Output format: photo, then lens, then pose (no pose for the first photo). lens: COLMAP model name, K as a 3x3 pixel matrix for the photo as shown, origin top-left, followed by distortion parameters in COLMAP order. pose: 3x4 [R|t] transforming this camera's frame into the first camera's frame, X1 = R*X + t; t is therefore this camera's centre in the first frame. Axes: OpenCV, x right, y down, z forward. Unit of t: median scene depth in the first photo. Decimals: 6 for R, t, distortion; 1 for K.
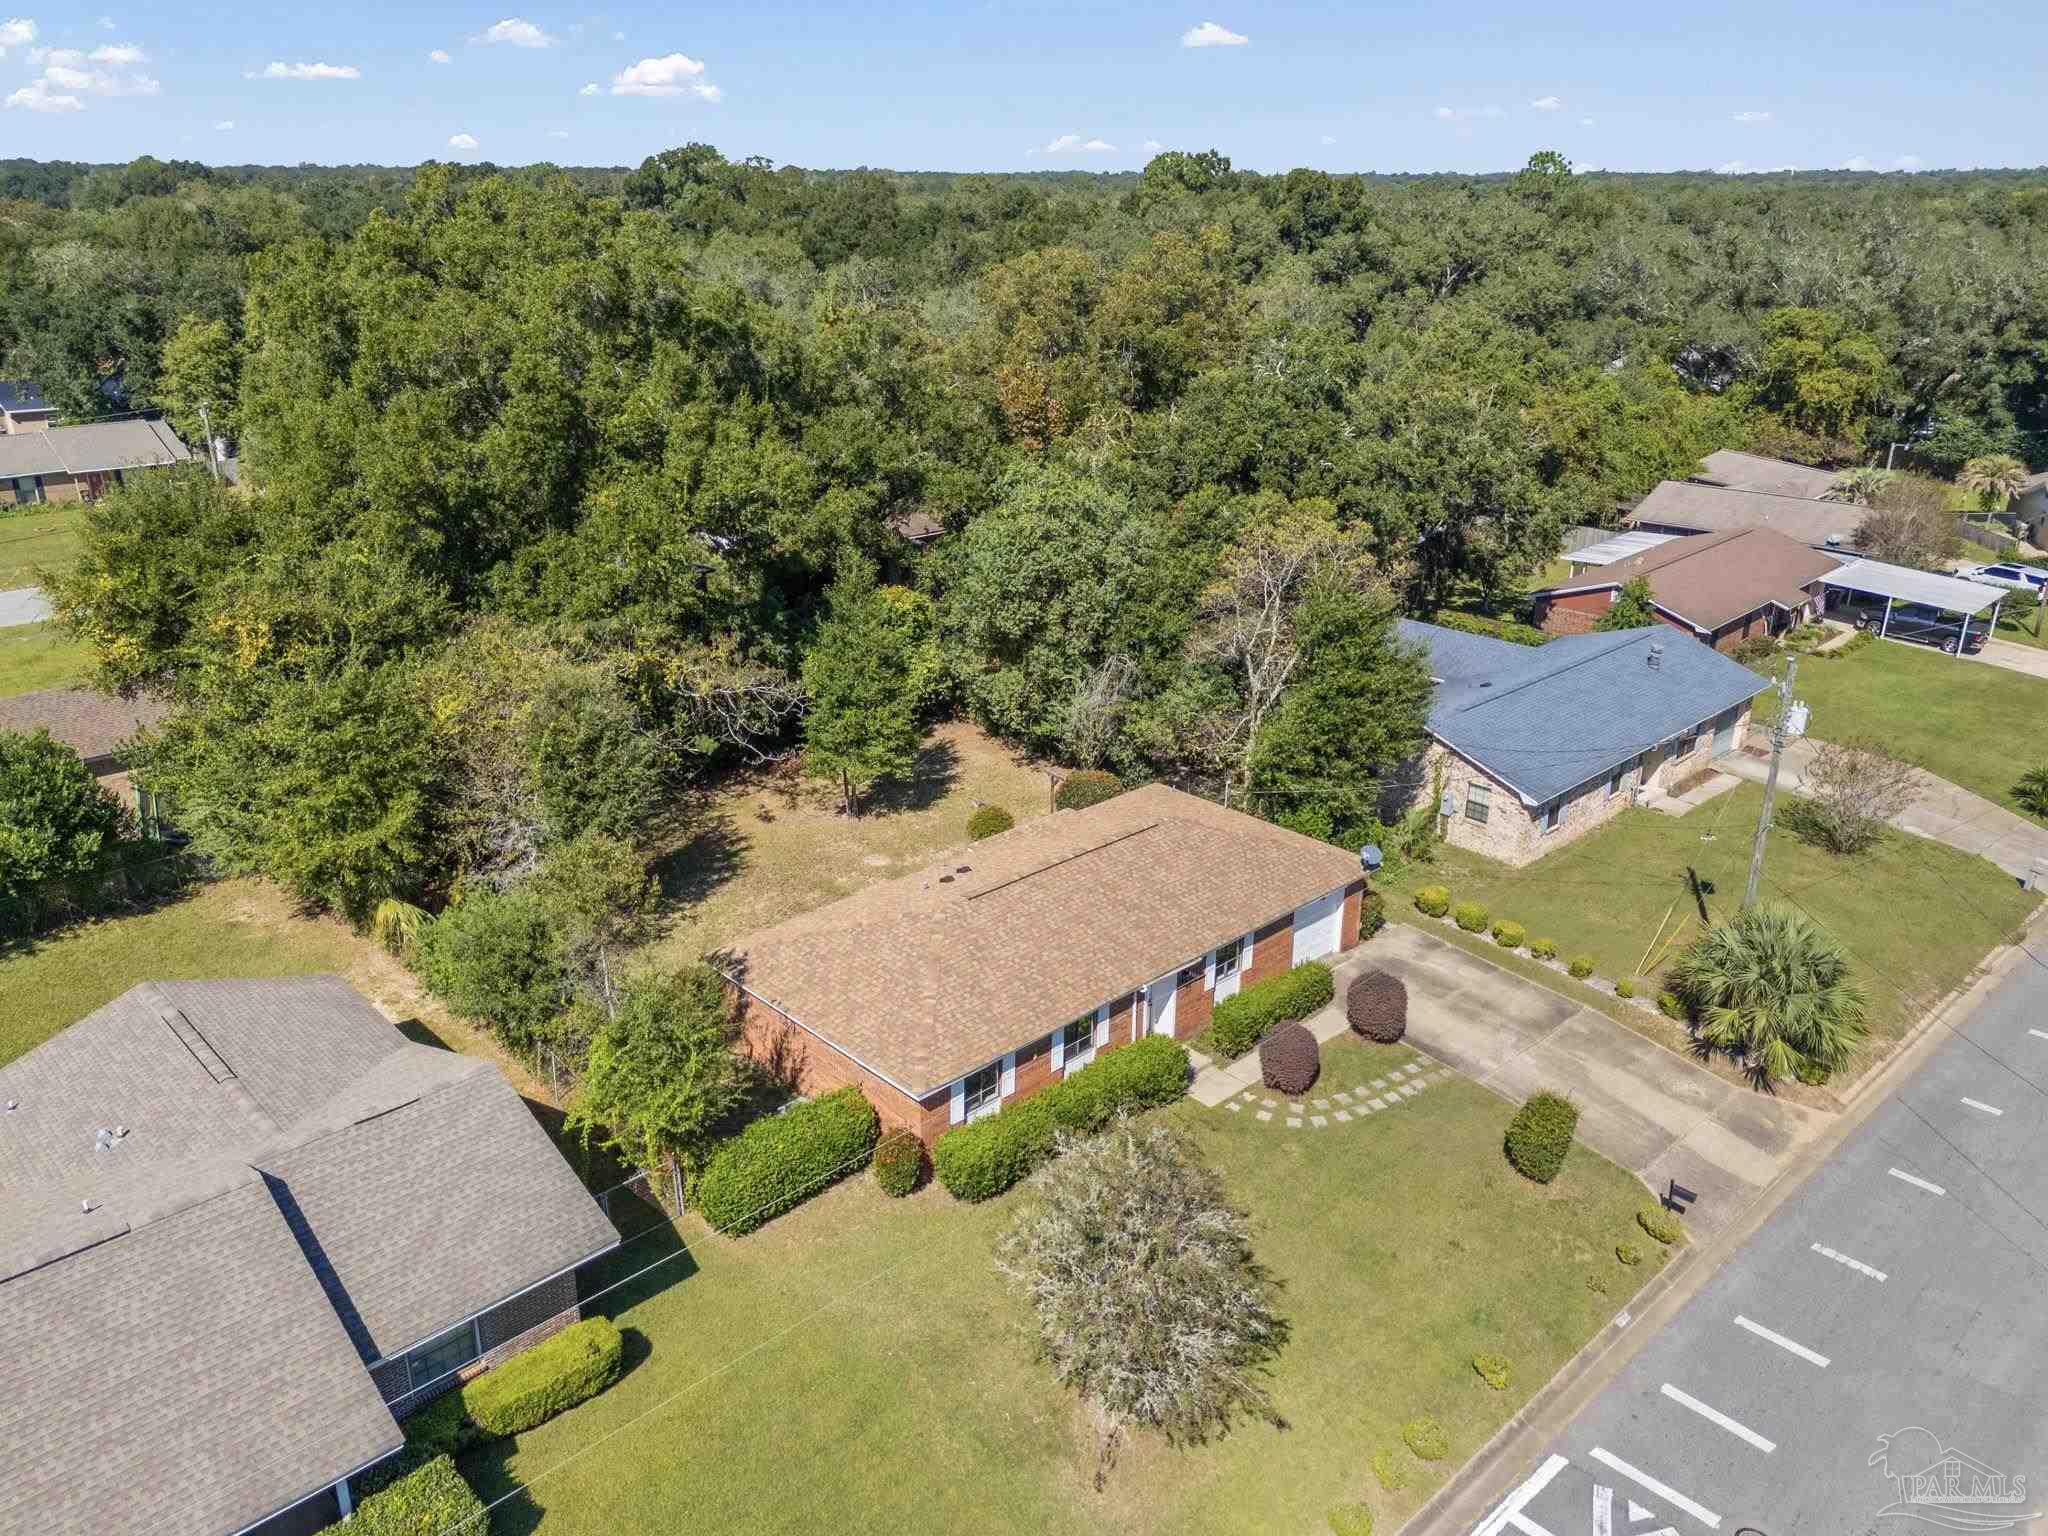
lens RADIAL K [[1488.7, 0, 1024.0], [0, 1488.7, 768.0], [0, 0, 1]] dist [0.011753, 0.002672]
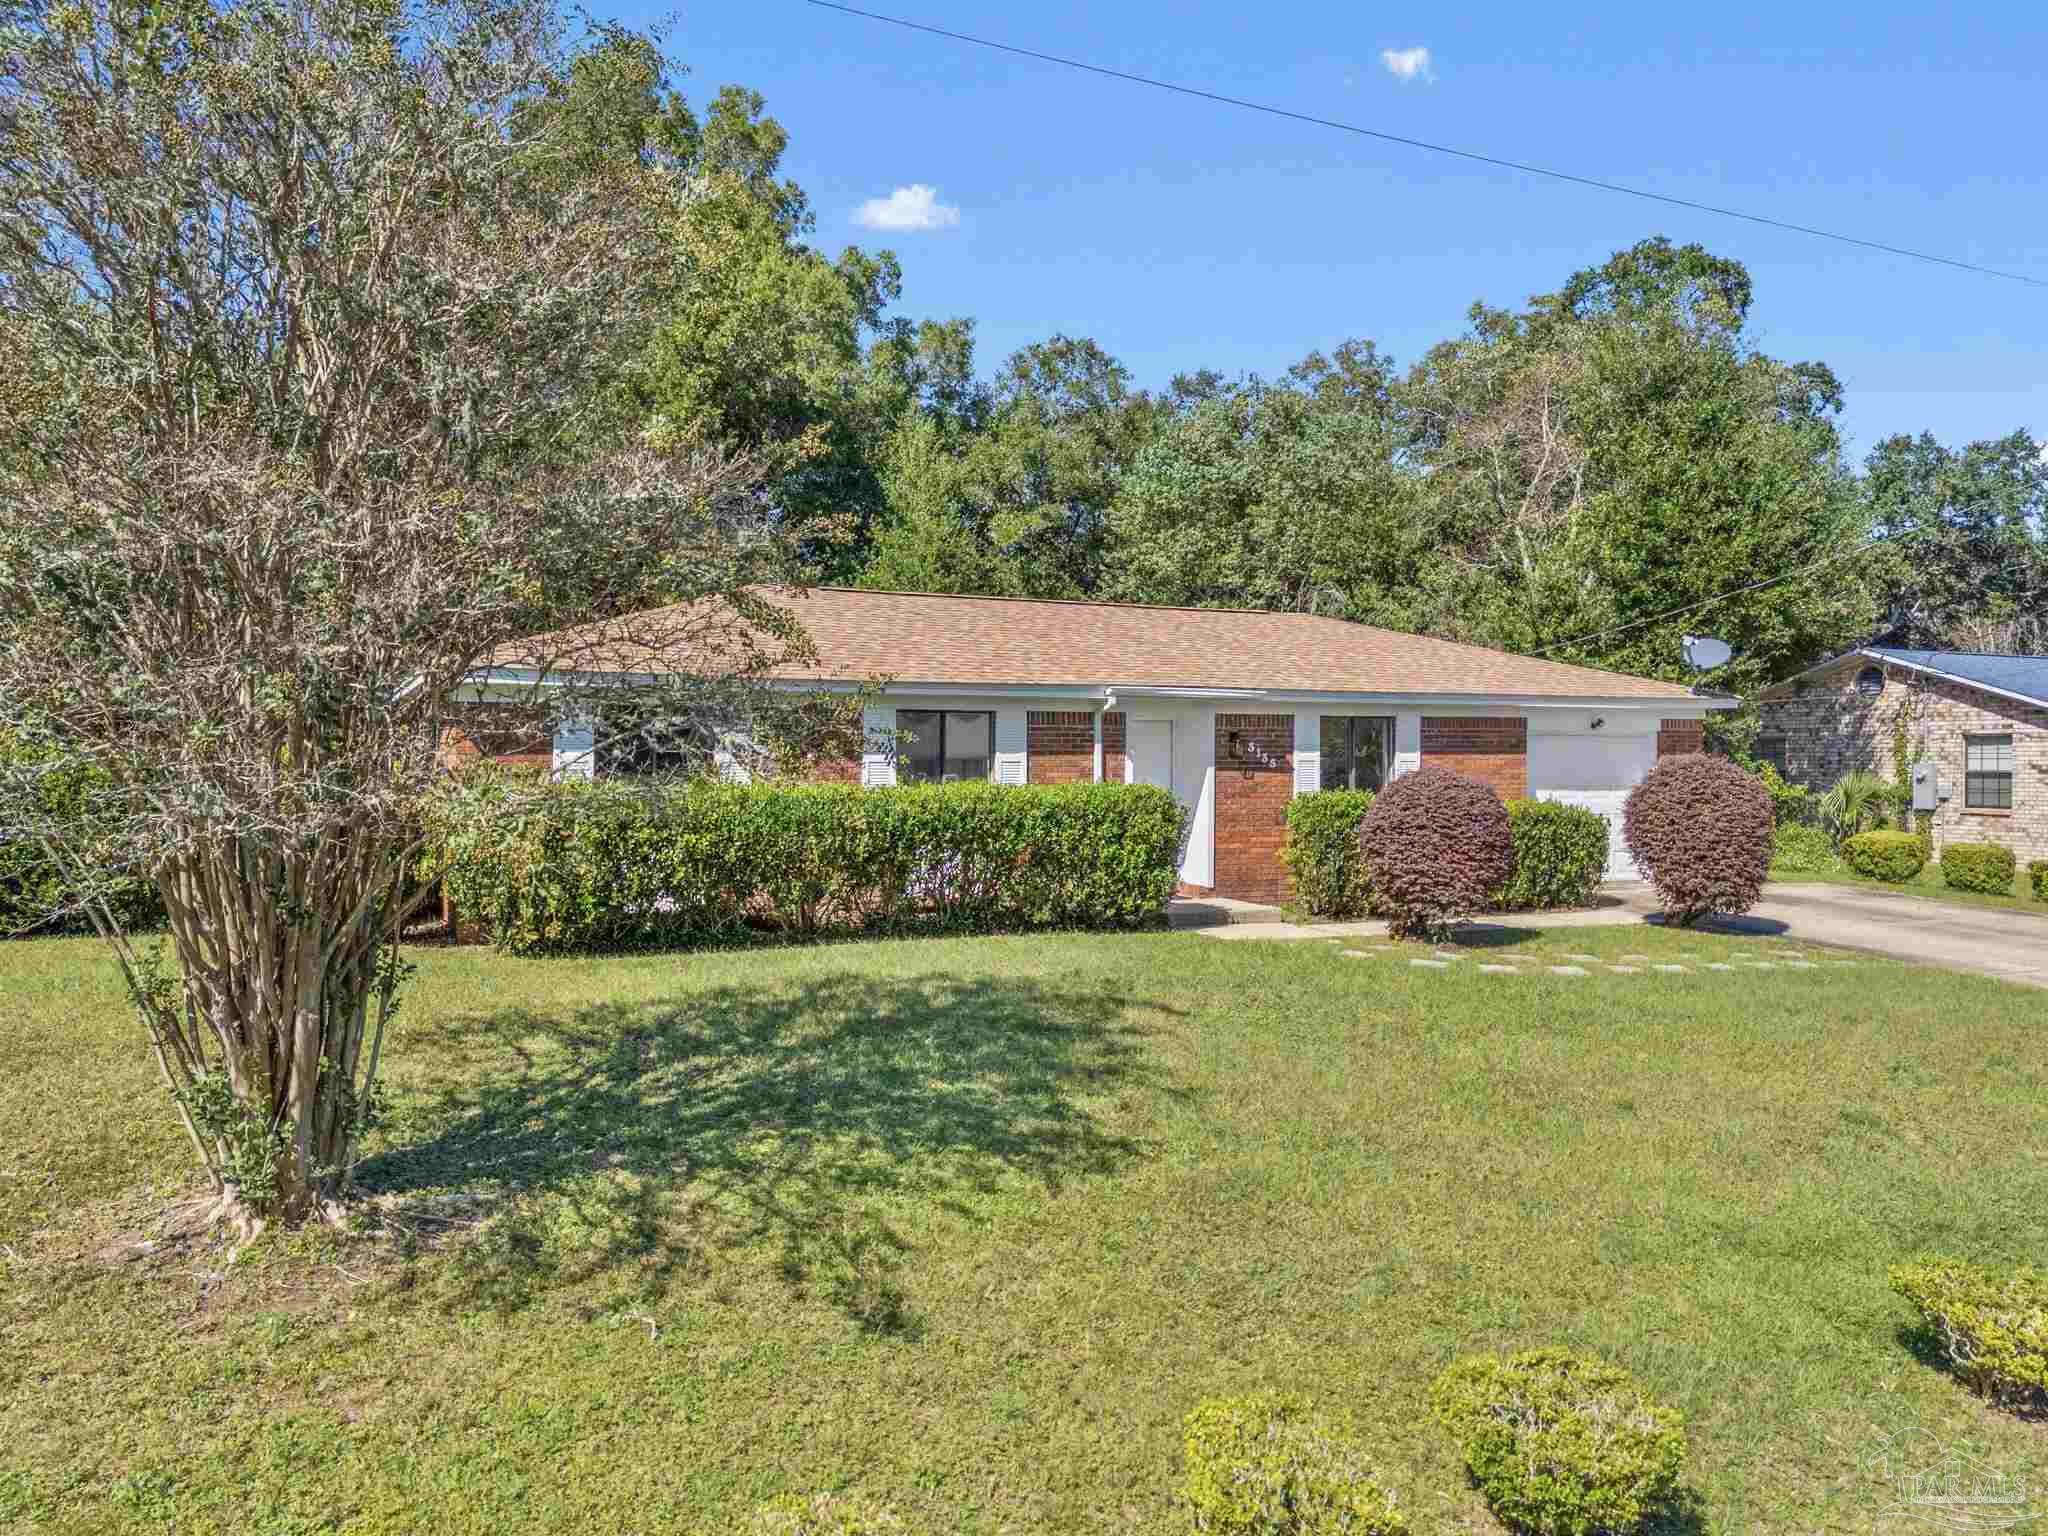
lens RADIAL K [[1551.9, 0, 1048.7], [0, 1551.9, 740.4], [0, 0, 1]] dist [0.025766, -0.008465]
pose [[0.957869, -0.009516, -0.287049, 0.171626], [-0.099587, 0.926440, -0.363030, 0.285656], [0.269389, 0.376322, 0.886460, 0.493191]]
